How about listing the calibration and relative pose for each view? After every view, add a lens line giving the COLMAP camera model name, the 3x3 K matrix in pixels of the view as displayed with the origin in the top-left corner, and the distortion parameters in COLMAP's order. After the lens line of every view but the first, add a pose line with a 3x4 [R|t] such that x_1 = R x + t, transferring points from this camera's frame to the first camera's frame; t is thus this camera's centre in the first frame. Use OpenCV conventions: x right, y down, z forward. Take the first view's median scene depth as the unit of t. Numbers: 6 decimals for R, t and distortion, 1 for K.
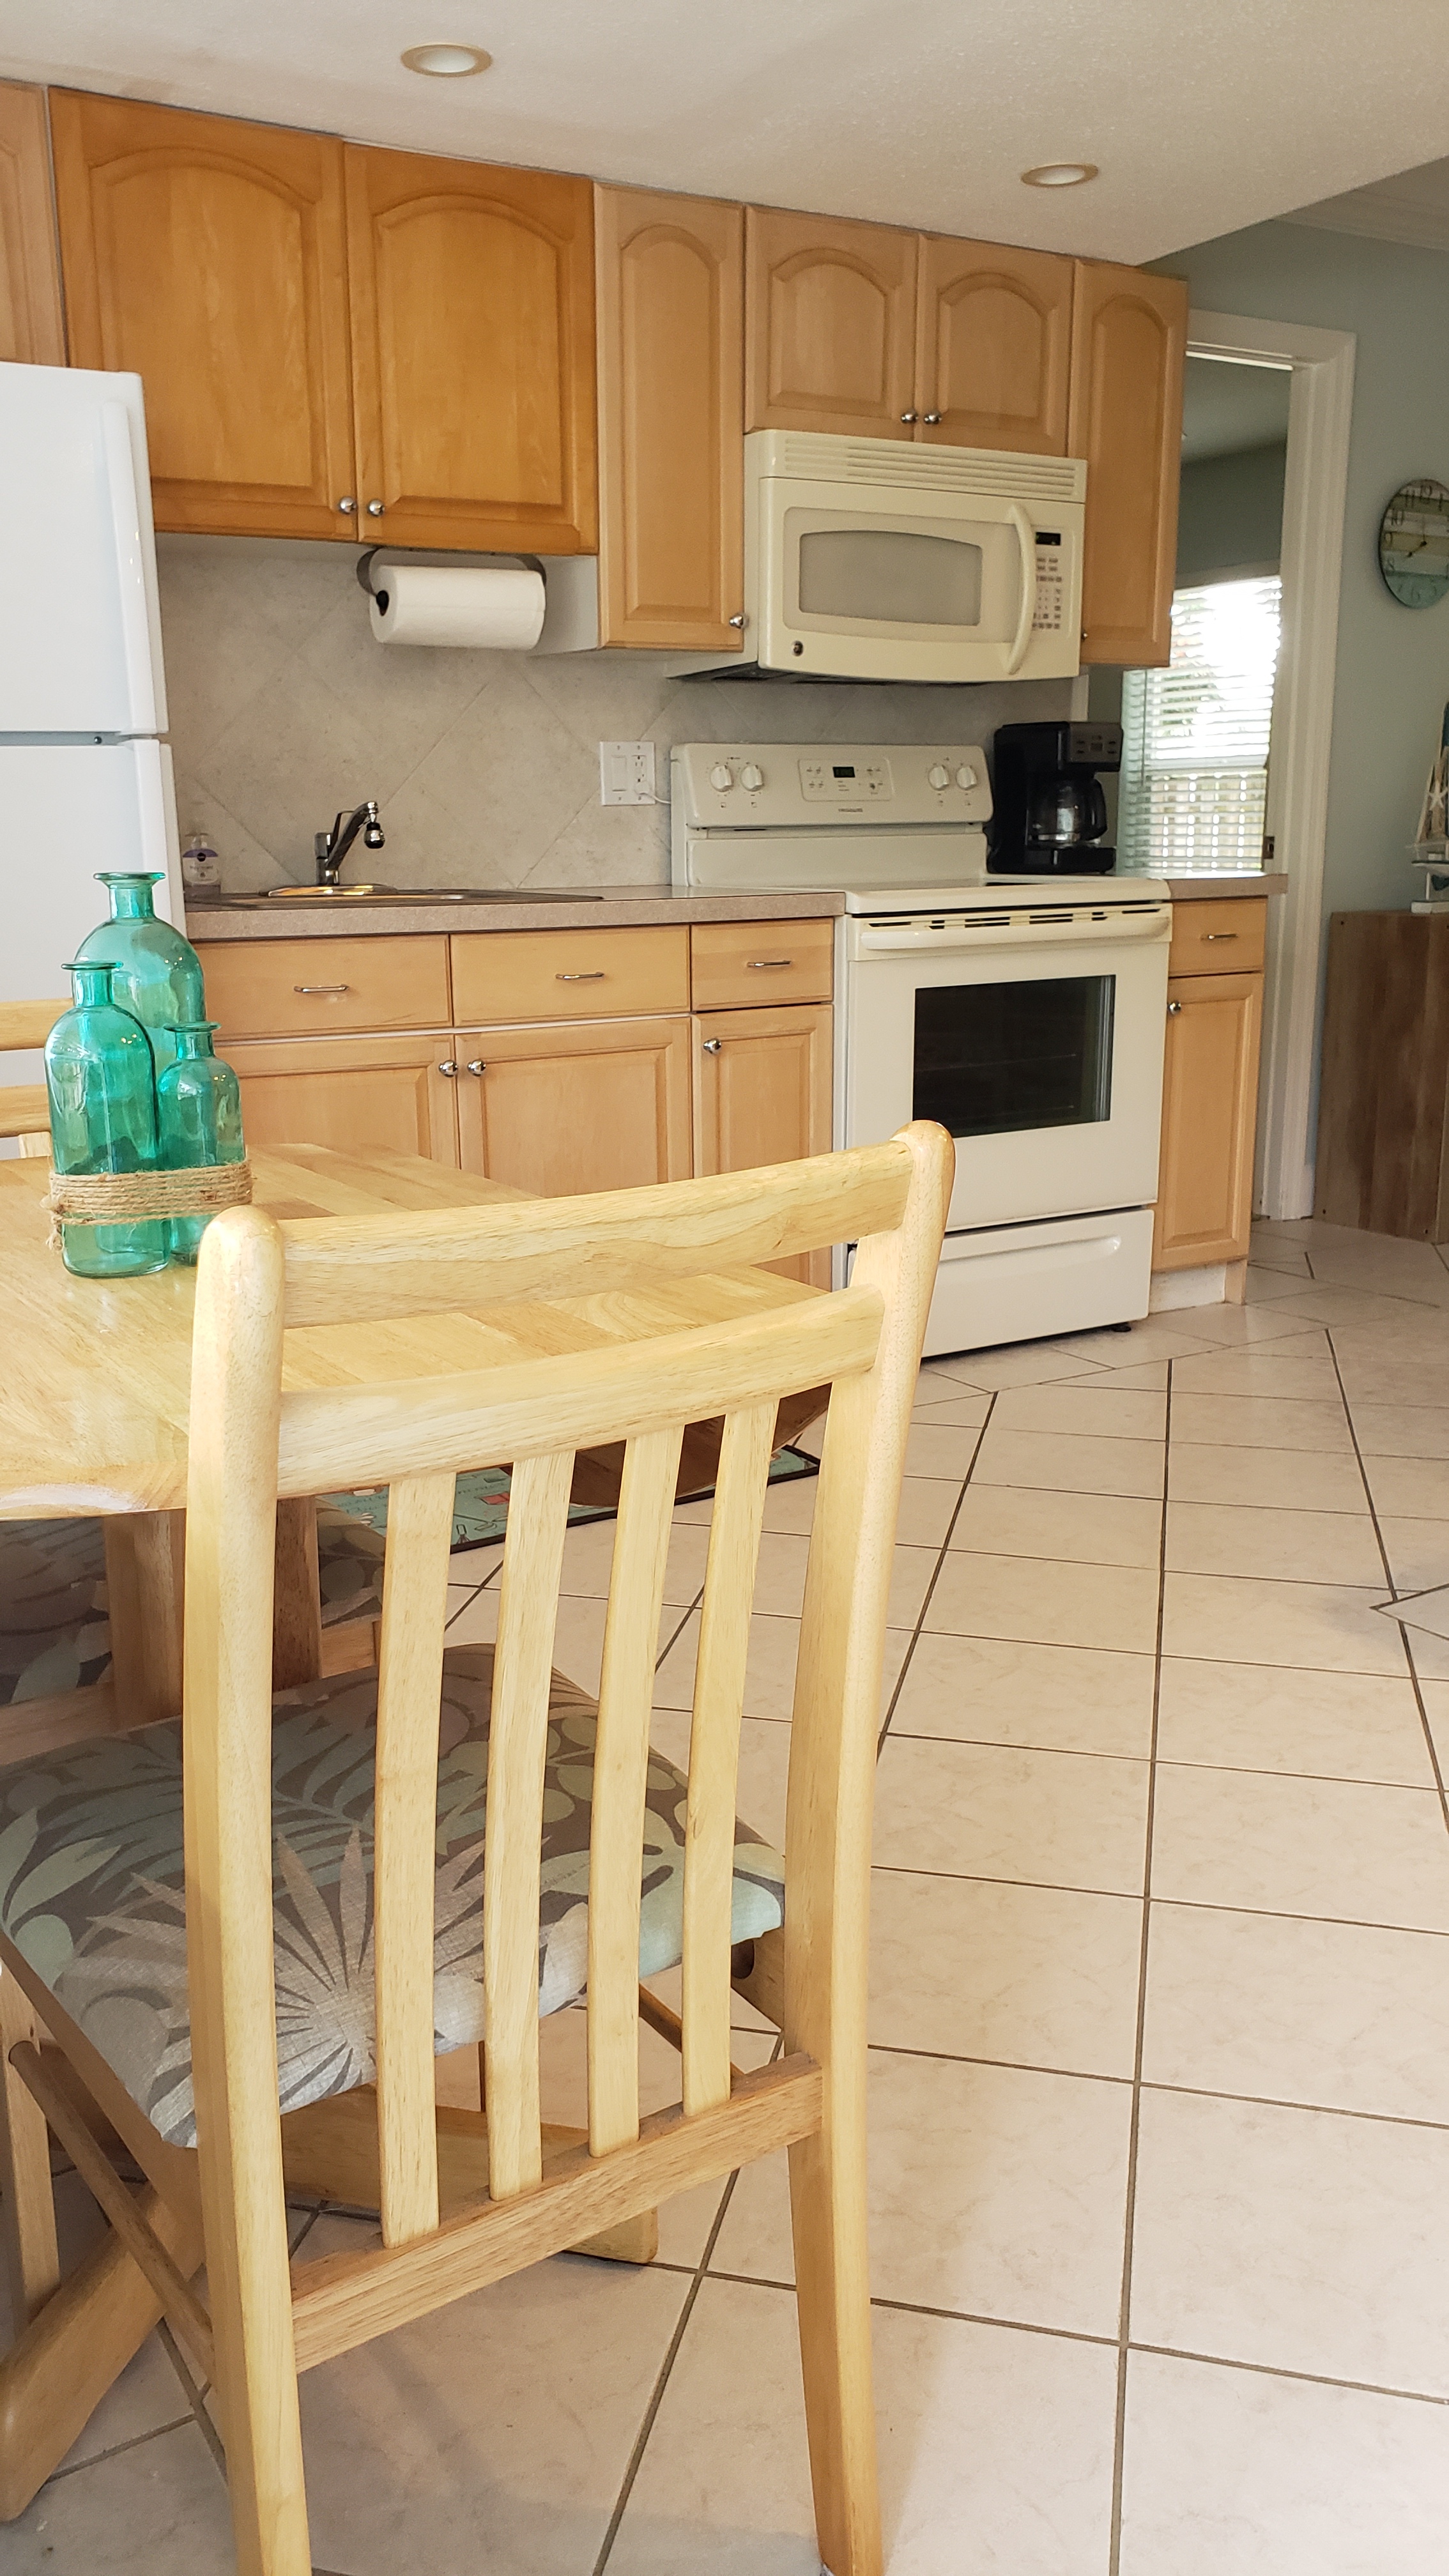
lens RADIAL K [[2003.5, 0, 648.6], [0, 2003.5, 1248.5], [0, 0, 1]] dist [0.046793, -0.035950]
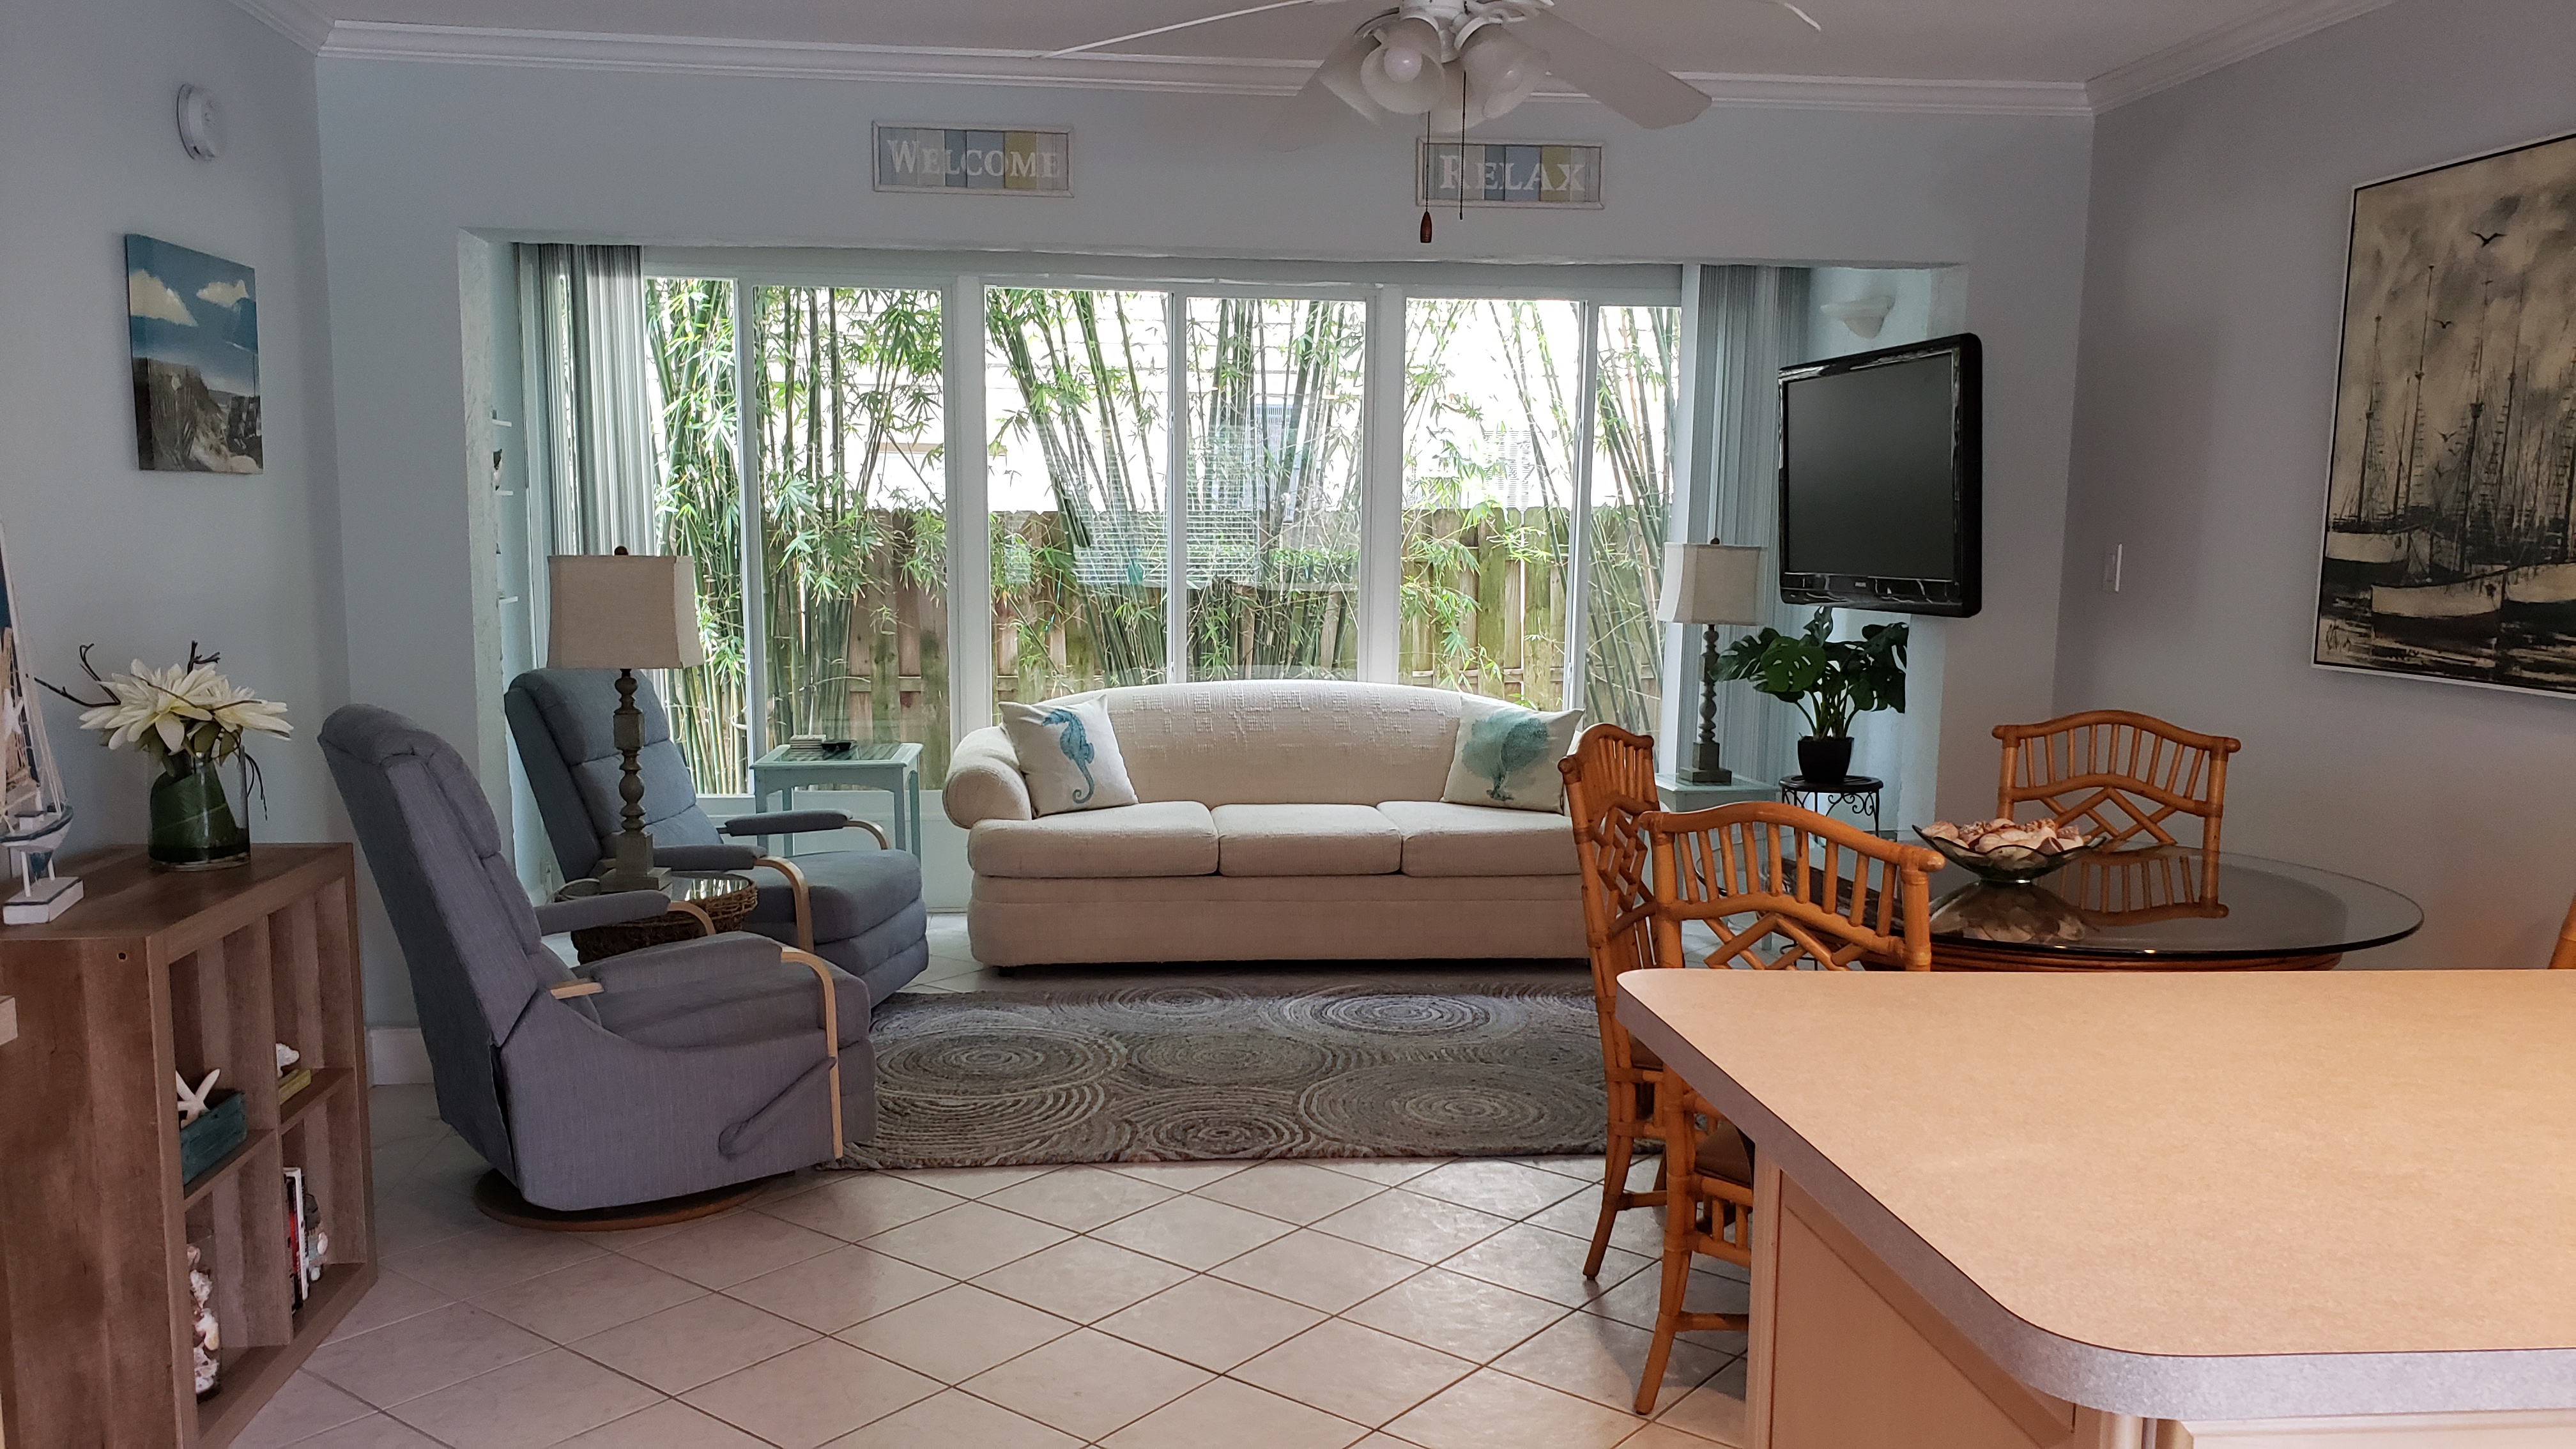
lens RADIAL K [[2003.5, 0, 1275.5], [0, 2003.5, 784.7], [0, 0, 1]] dist [0.046793, -0.035950]
pose [[0.398432, -0.112524, 0.910269, 0.018249], [0.176772, 0.983260, 0.044173, -0.201622], [-0.900002, 0.143310, 0.411653, 0.546041]]
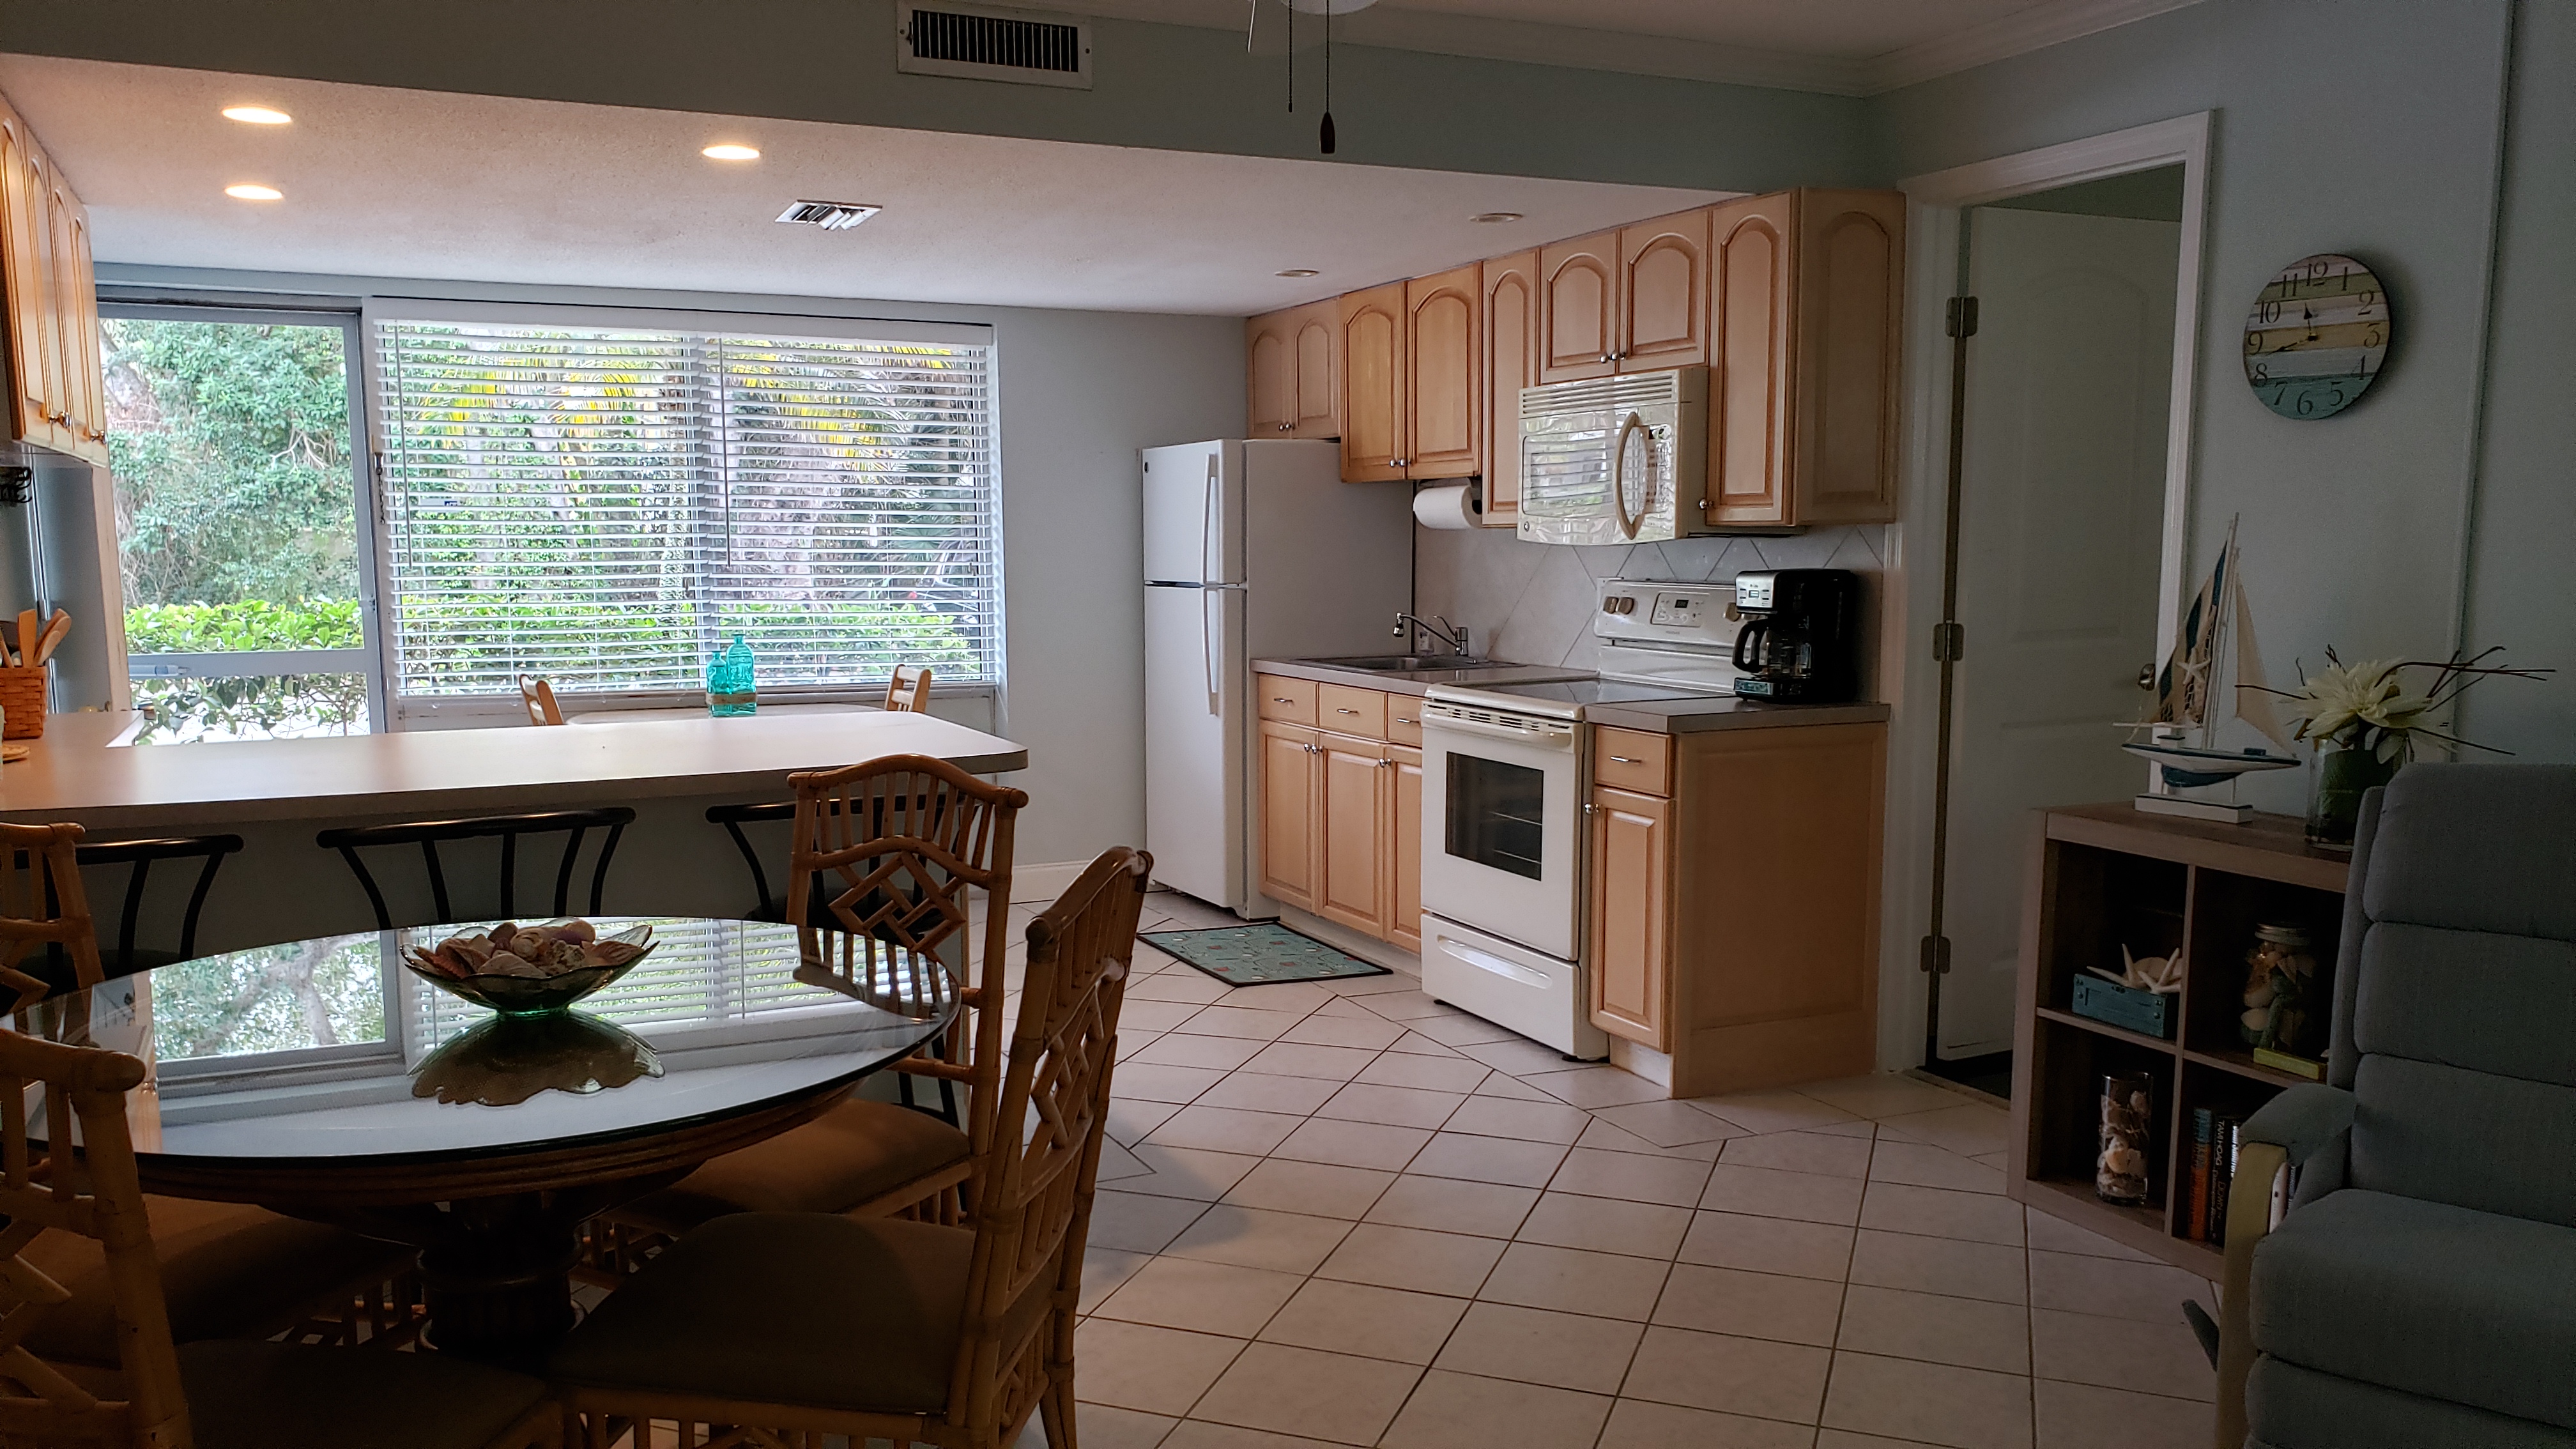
lens RADIAL K [[2003.5, 0, 1277.6], [0, 2003.5, 752.1], [0, 0, 1]] dist [0.046793, -0.035950]
pose [[-0.097570, 0.128963, -0.986838, 1.430240], [-0.193103, 0.970272, 0.145890, -0.285225], [0.976315, 0.204795, -0.069766, 0.860973]]
